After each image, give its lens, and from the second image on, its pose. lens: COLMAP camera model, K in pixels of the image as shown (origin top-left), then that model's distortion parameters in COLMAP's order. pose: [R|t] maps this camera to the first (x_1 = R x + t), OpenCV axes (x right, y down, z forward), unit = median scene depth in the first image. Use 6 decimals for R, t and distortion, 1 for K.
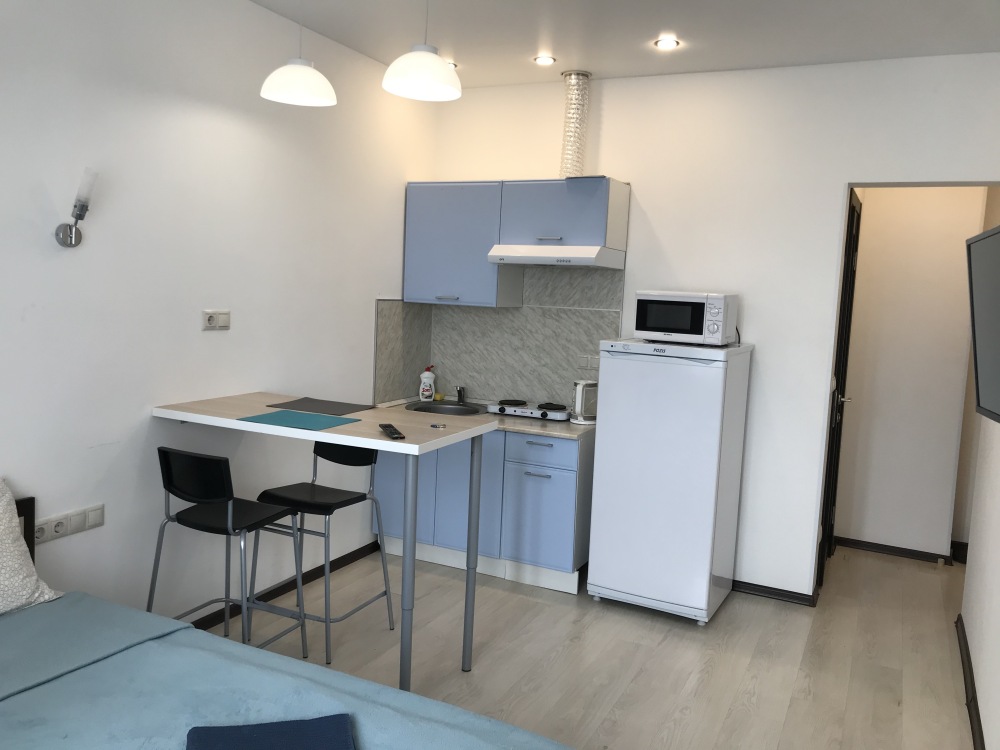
lens RADIAL K [[827.8, 0, 505.6], [0, 827.8, 356.4], [0, 0, 1]] dist [0.009099, 0.009219]
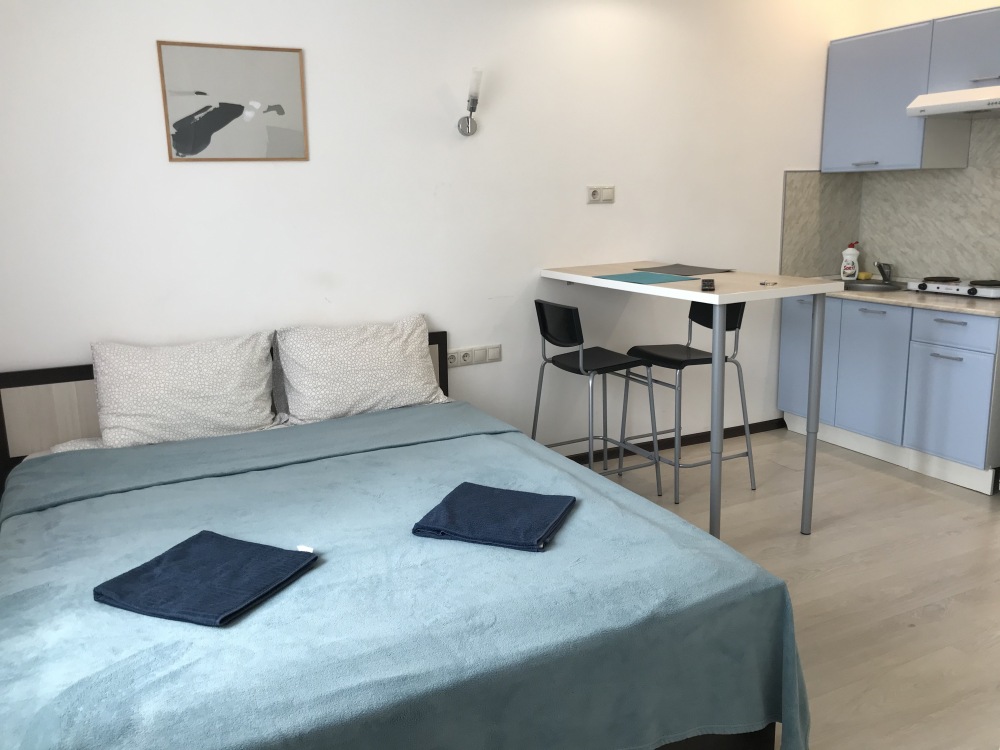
lens RADIAL K [[827.8, 0, 495.1], [0, 827.8, 377.5], [0, 0, 1]] dist [0.009099, 0.009219]
pose [[0.786062, 0.073442, -0.613770, 0.221596], [0.006081, 0.991950, 0.126482, 0.053383], [0.618118, -0.103155, 0.779287, 0.005883]]
